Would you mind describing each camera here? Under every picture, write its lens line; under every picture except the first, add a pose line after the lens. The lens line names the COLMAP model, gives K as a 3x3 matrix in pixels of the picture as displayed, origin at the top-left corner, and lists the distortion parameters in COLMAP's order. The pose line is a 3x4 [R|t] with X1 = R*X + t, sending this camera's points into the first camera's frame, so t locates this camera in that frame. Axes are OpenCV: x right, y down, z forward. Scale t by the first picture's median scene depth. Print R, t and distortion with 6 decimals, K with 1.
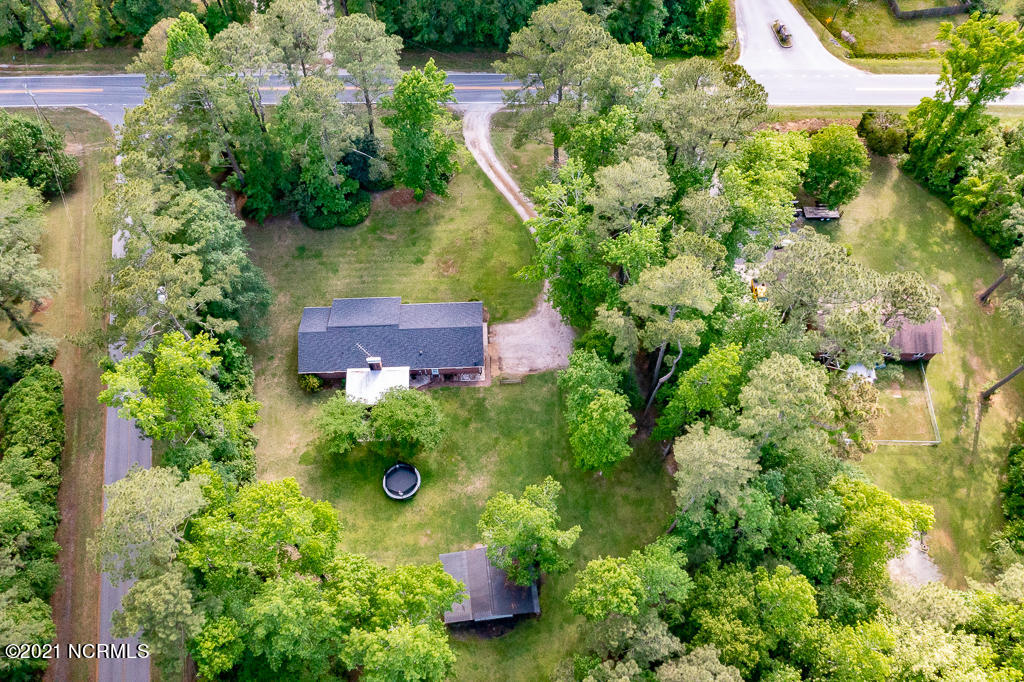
lens RADIAL K [[820.3, 0, 512.7], [0, 820.3, 339.9], [0, 0, 1]] dist [-0.031414, 0.015552]
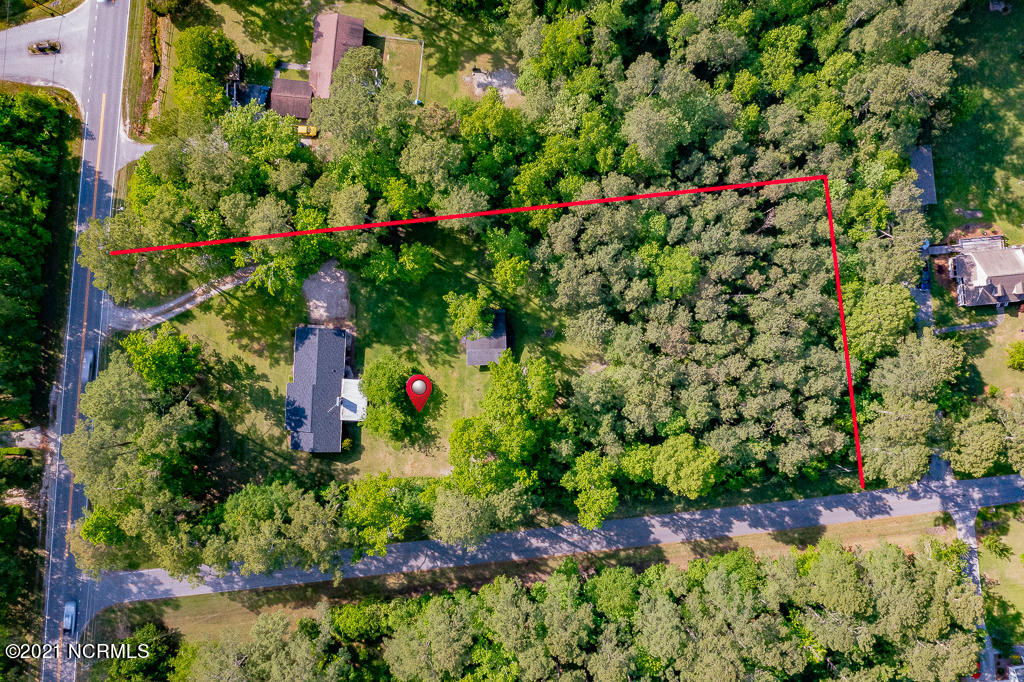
lens RADIAL K [[820.3, 0, 512.3], [0, 820.3, 344.0], [0, 0, 1]] dist [-0.031414, 0.015552]
pose [[0.095456, -0.995393, -0.008977, -0.018562], [0.868589, 0.078884, 0.489214, -0.433771], [-0.486253, -0.054495, 0.872117, -0.460587]]
